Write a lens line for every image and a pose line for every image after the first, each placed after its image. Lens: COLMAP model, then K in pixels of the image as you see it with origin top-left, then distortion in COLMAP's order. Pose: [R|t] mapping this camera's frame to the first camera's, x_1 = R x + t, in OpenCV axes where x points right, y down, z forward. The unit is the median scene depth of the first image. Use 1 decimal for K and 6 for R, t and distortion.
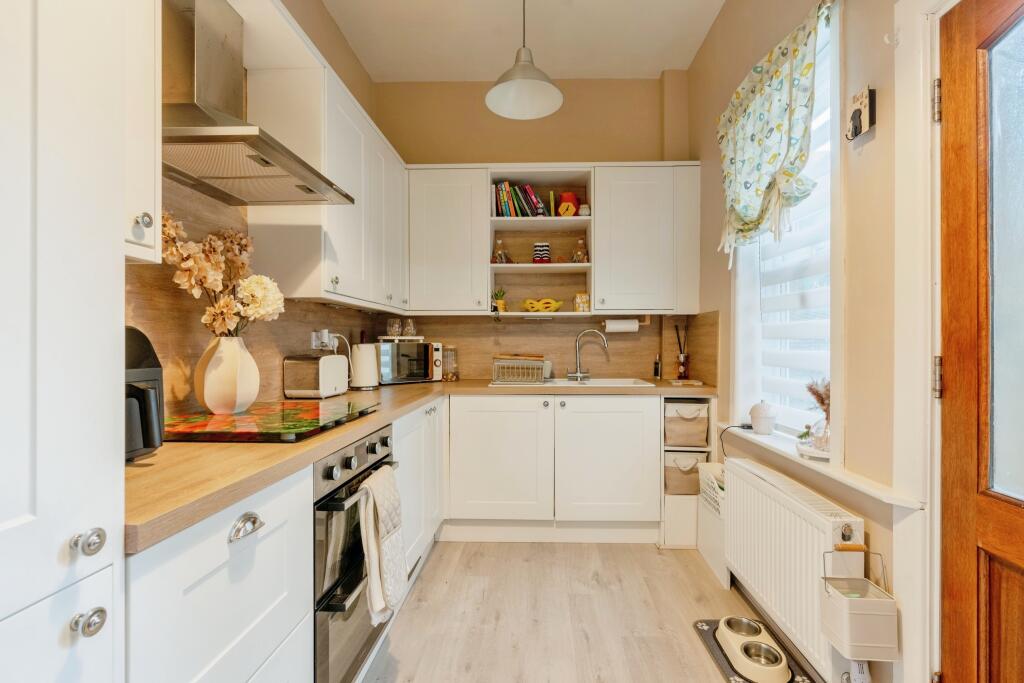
lens RADIAL K [[474.1, 0, 515.7], [0, 474.1, 346.4], [0, 0, 1]] dist [-0.012064, 0.000138]
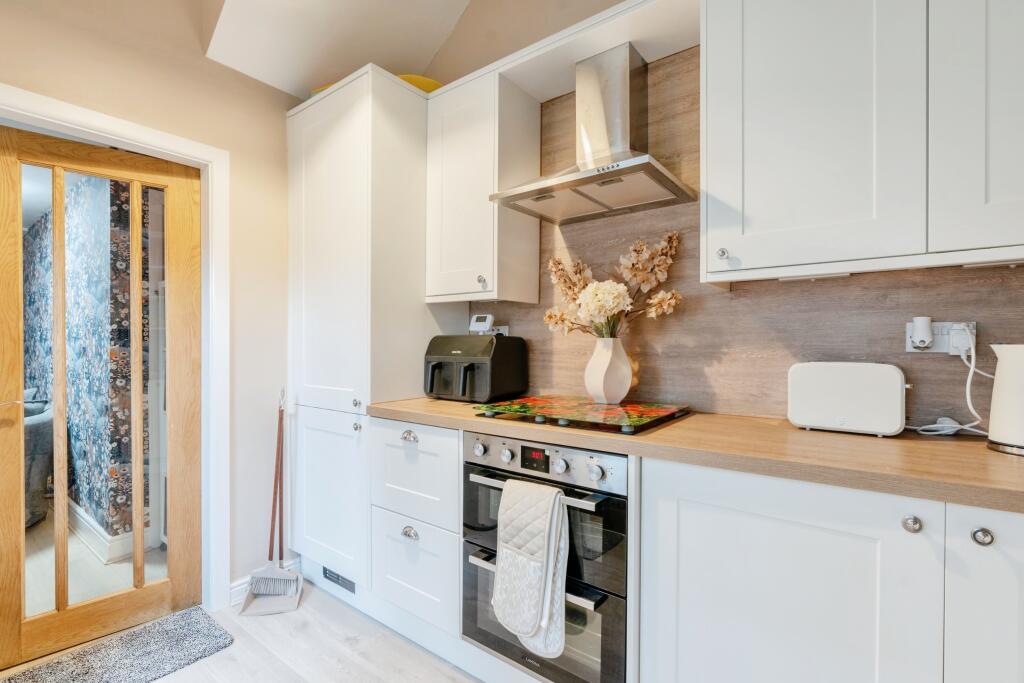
lens RADIAL K [[474.1, 0, 513.4], [0, 474.1, 341.7], [0, 0, 1]] dist [-0.012064, 0.000138]
pose [[-0.555001, -0.000559, -0.831849, 0.506423], [0.001283, 0.999998, -0.001528, -0.008838], [0.831848, -0.001916, -0.555000, 1.476956]]
